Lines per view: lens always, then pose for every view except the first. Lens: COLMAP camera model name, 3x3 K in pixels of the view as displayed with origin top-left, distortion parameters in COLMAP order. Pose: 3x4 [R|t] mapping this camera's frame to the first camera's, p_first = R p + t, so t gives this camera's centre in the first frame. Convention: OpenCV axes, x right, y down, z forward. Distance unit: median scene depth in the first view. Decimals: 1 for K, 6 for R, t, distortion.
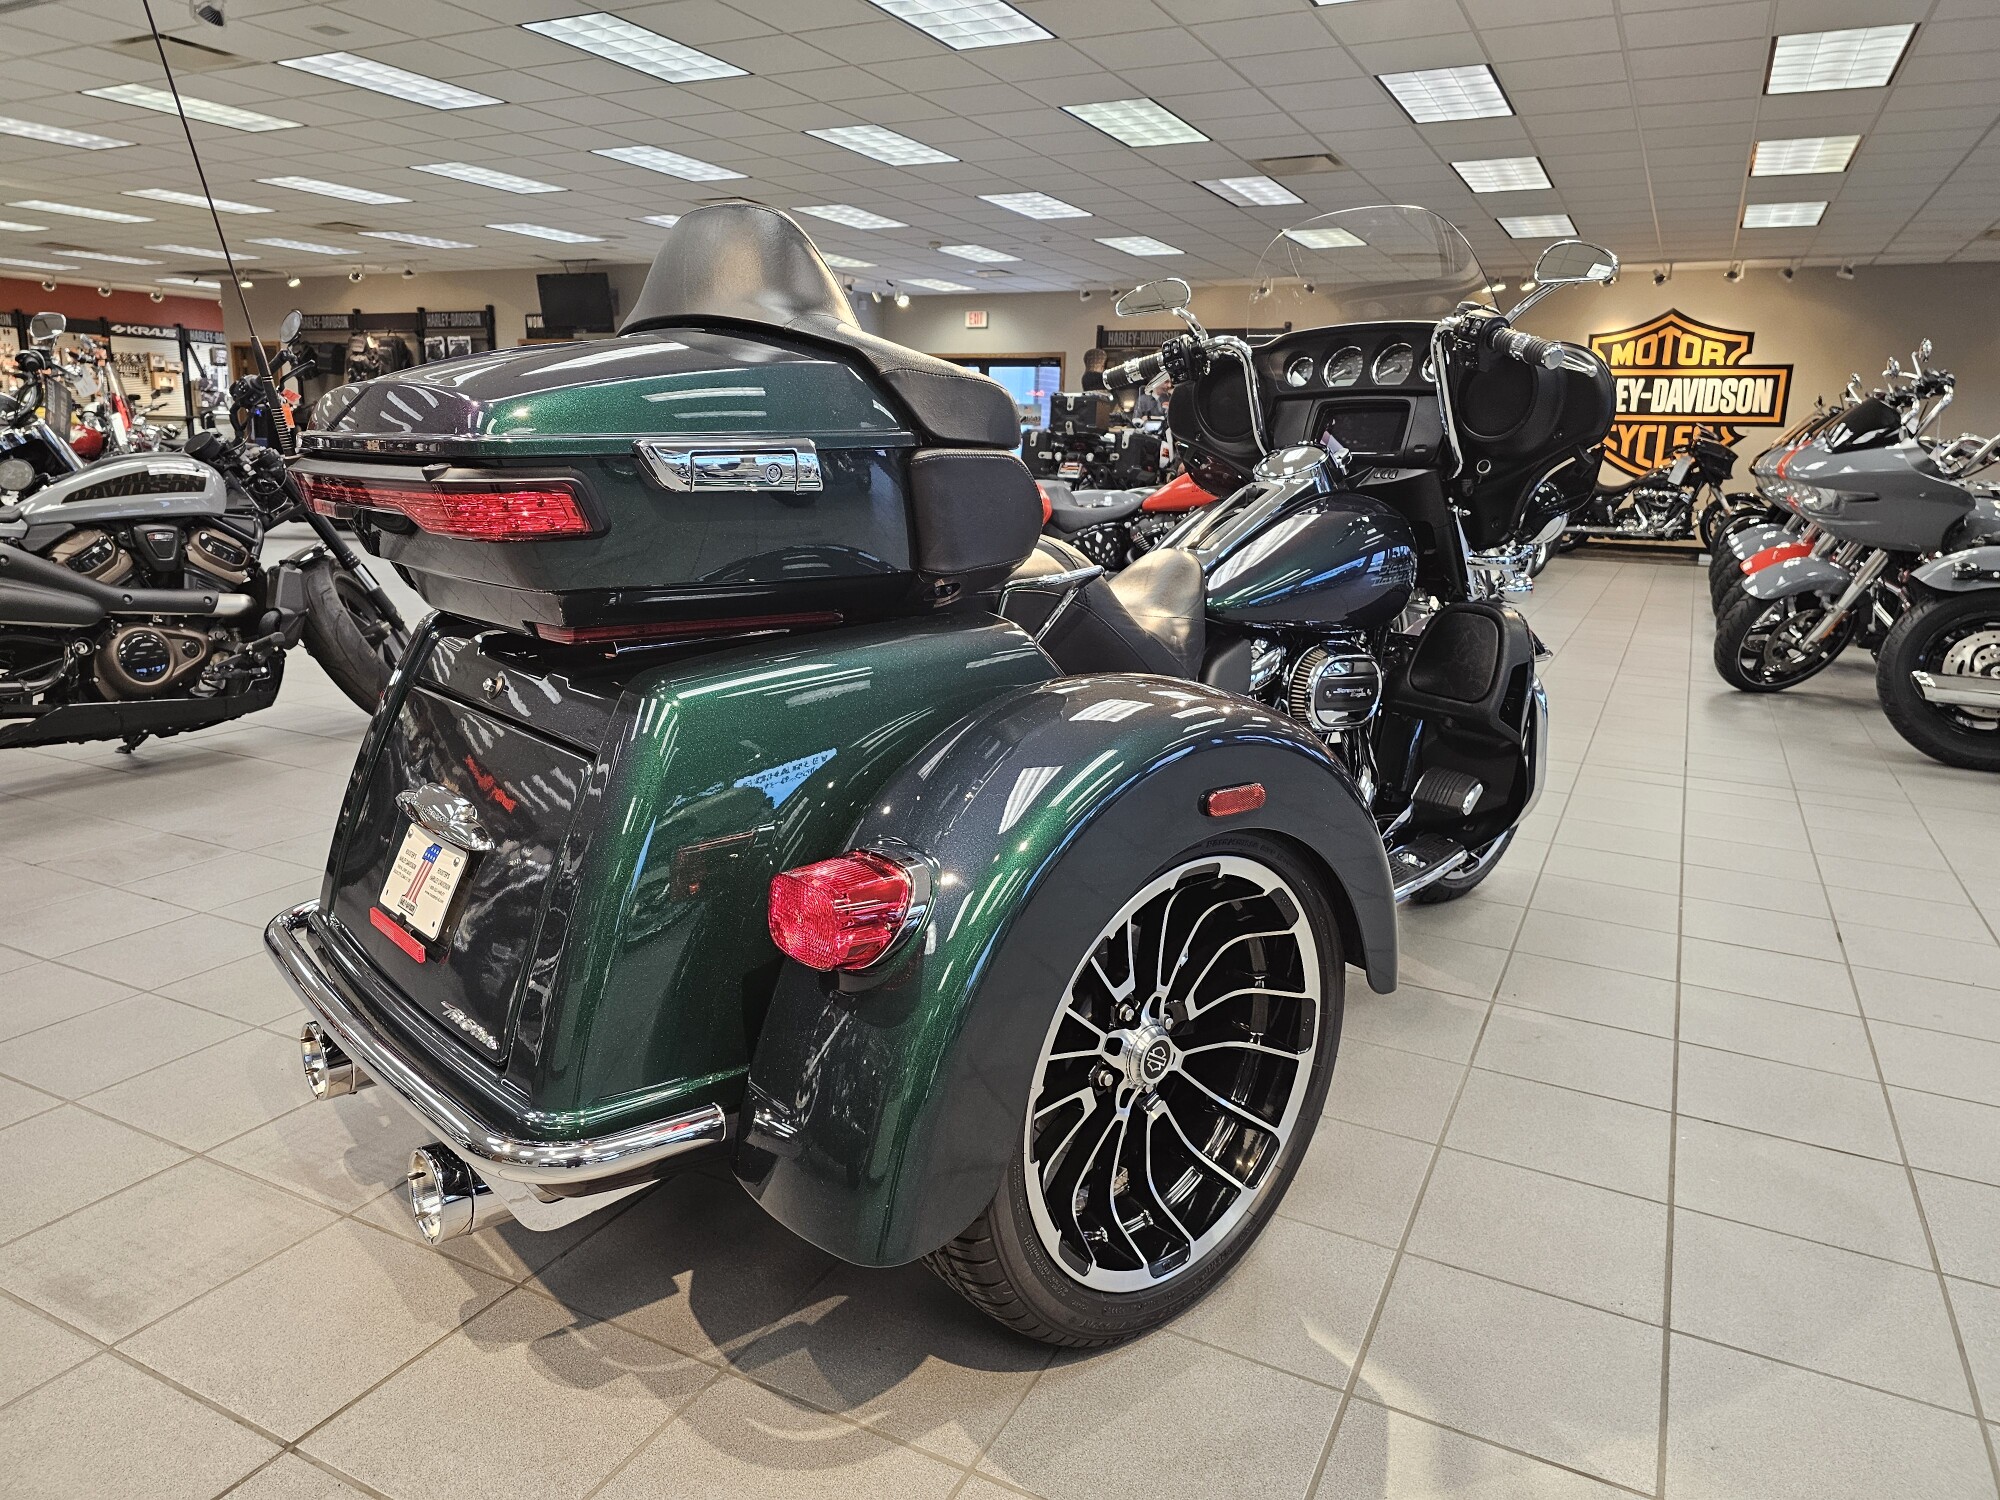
lens RADIAL K [[1327.9, 0, 971.4], [0, 1327.9, 752.8], [0, 0, 1]] dist [0.037009, -0.030809]
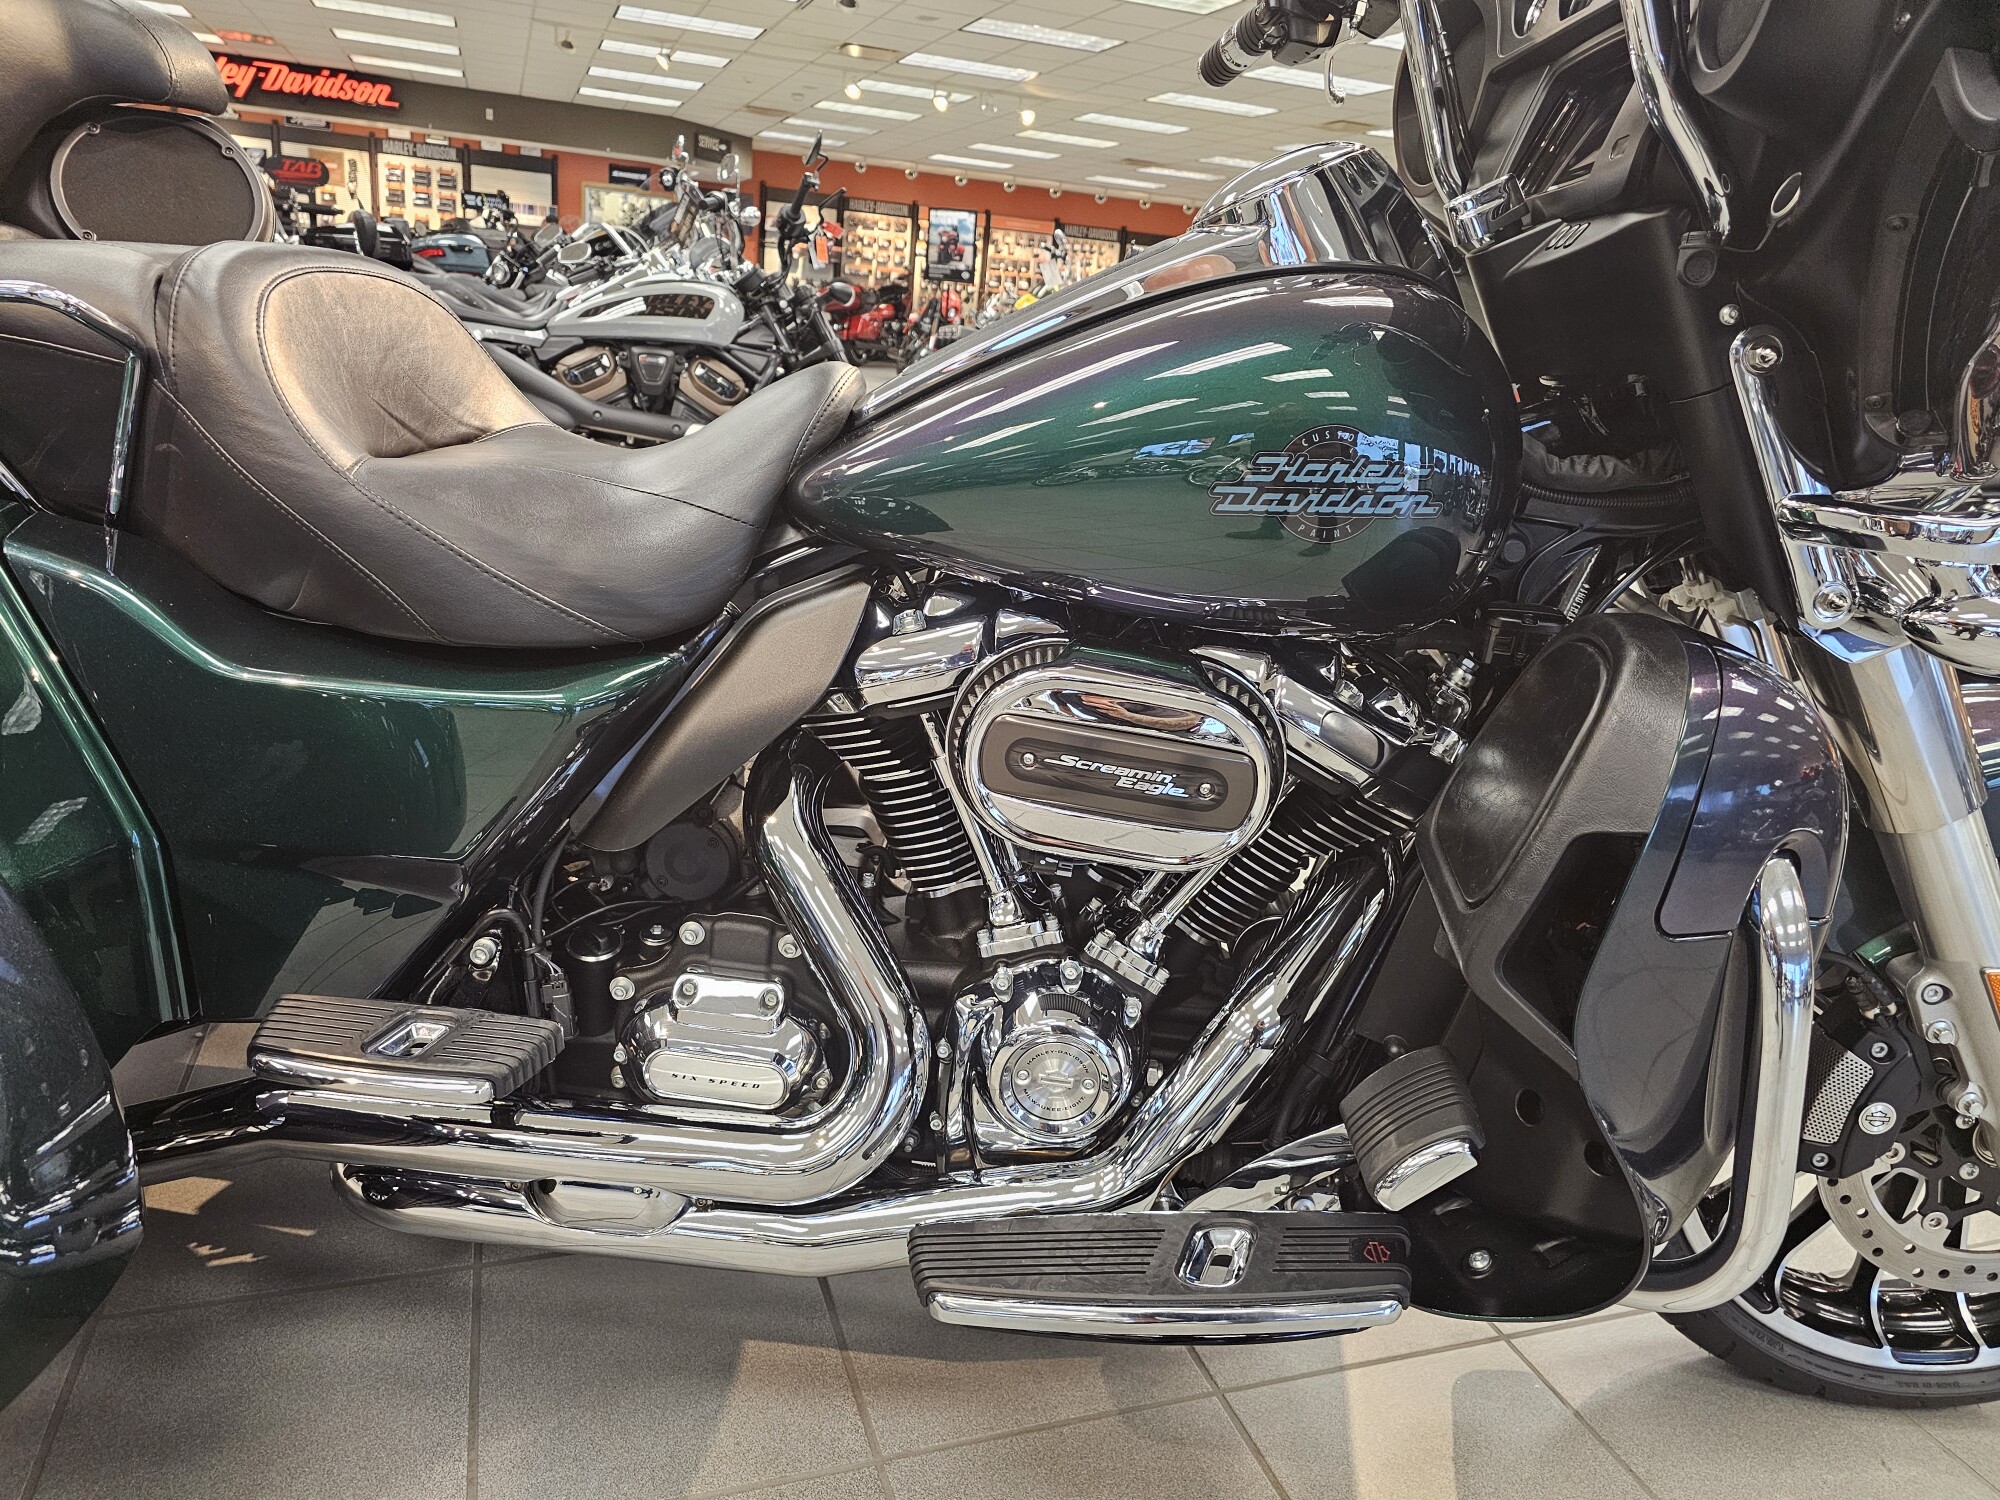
lens RADIAL K [[1348.8, 0, 985.8], [0, 1348.8, 749.2], [0, 0, 1]] dist [0.046810, -0.043416]
pose [[0.724125, 0.246273, -0.644199, 0.068064], [-0.223917, 0.967421, 0.118139, -0.012073], [0.652307, 0.058700, 0.755679, 0.091092]]
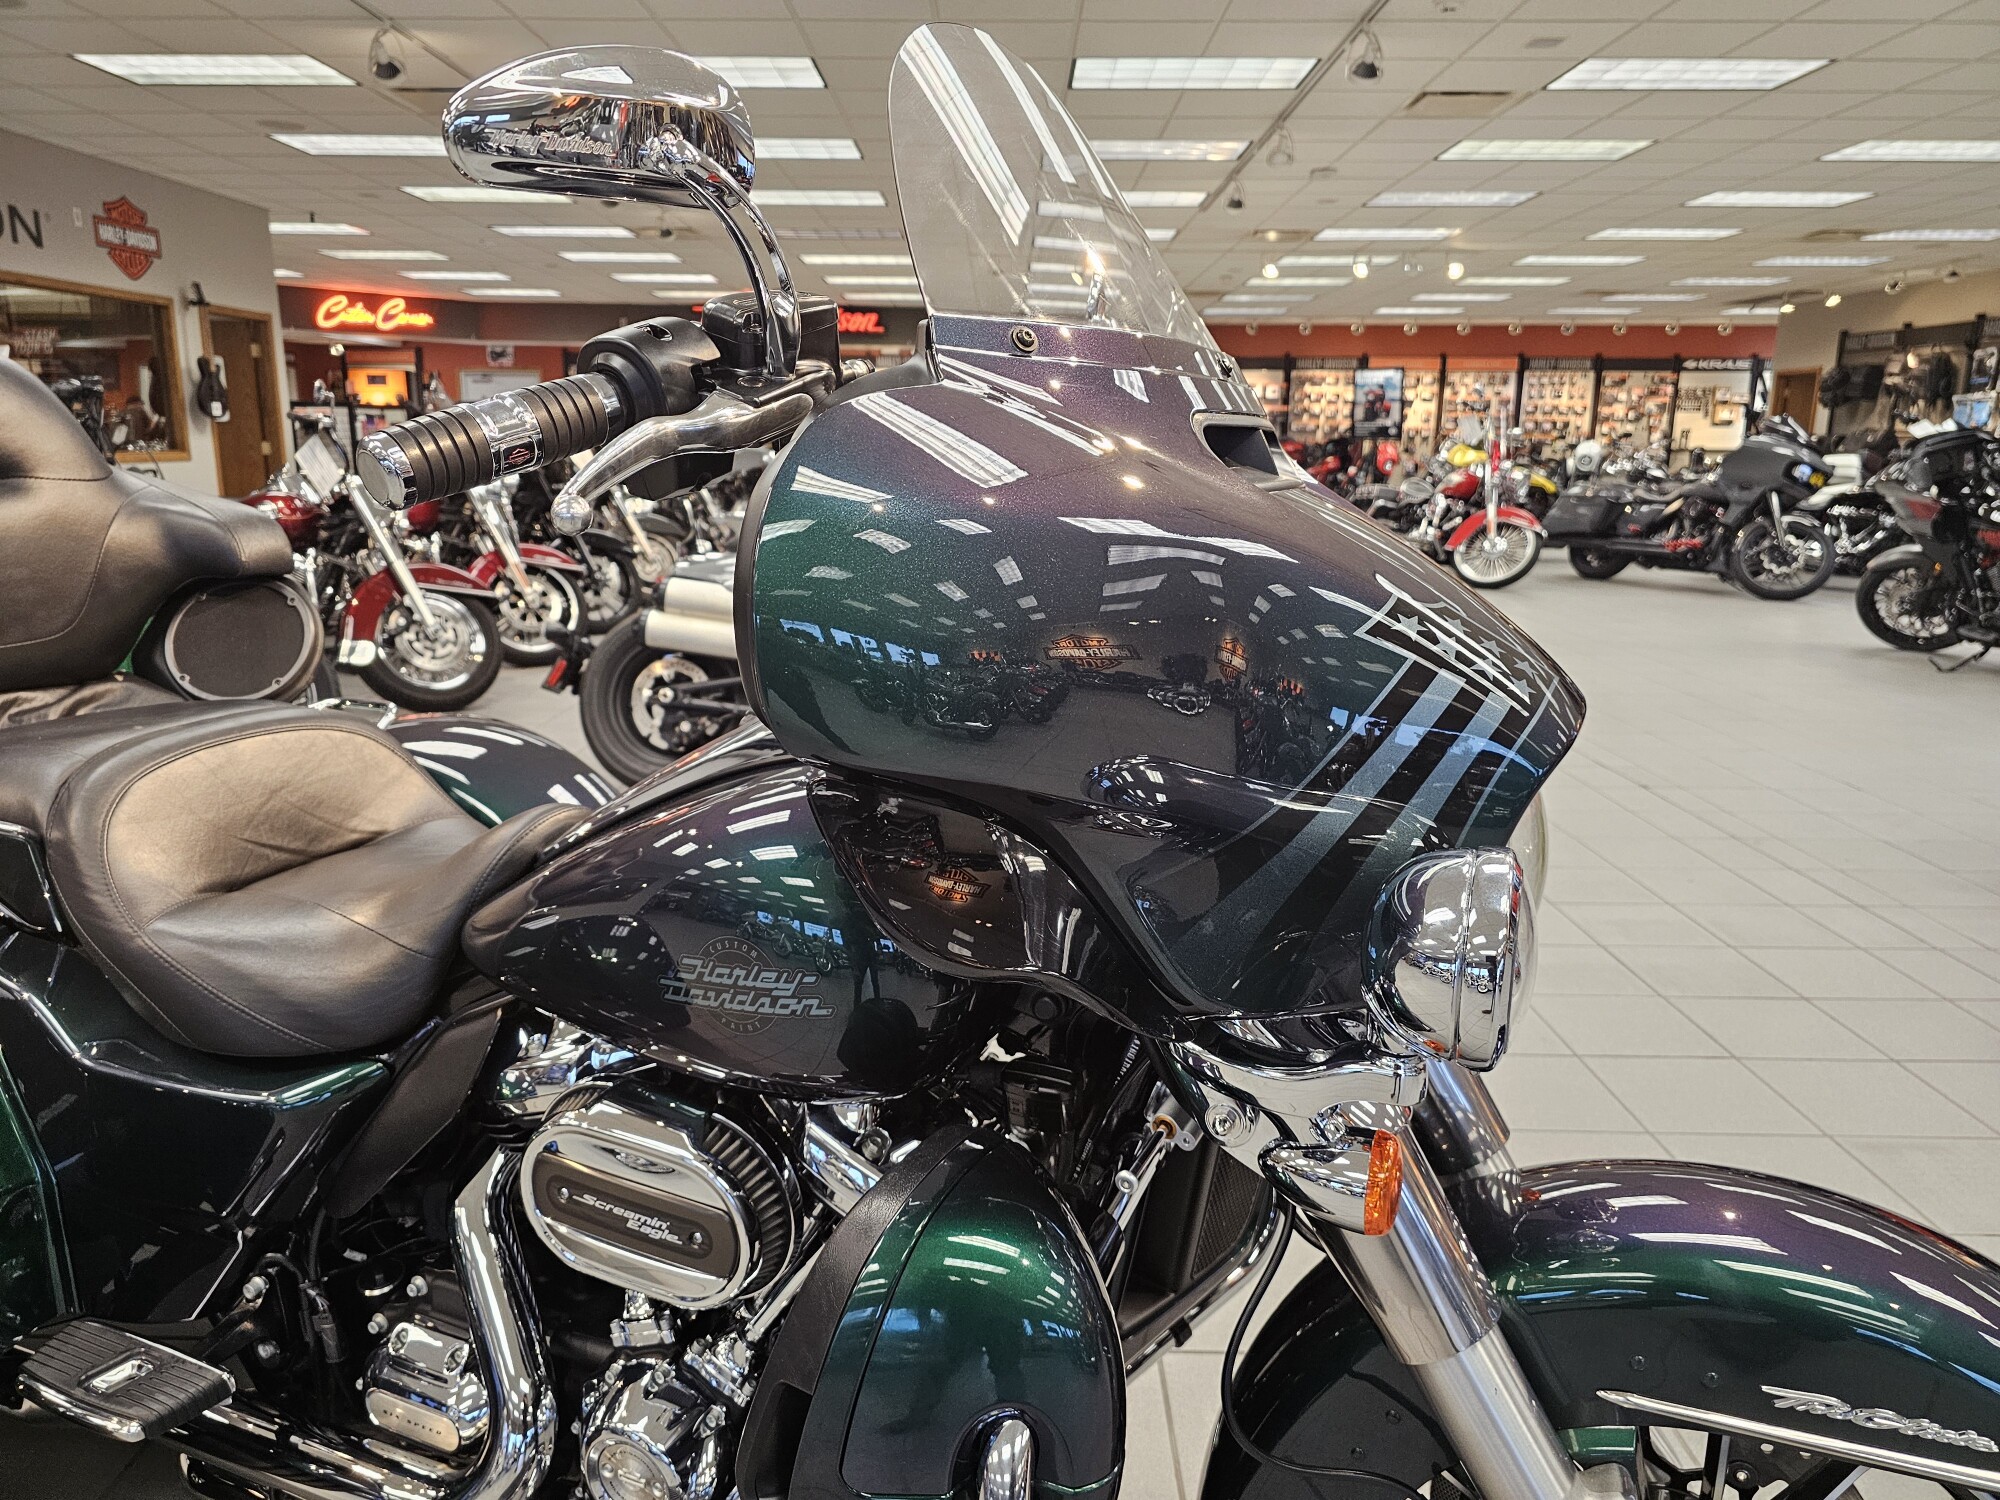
lens RADIAL K [[1360.4, 0, 988.9], [0, 1360.4, 747.5], [0, 0, 1]] dist [0.030815, -0.030861]
pose [[0.451759, 0.174176, -0.874972, 0.093955], [-0.196780, 0.976056, 0.092697, -0.034601], [0.870167, 0.130300, 0.475216, 0.116867]]
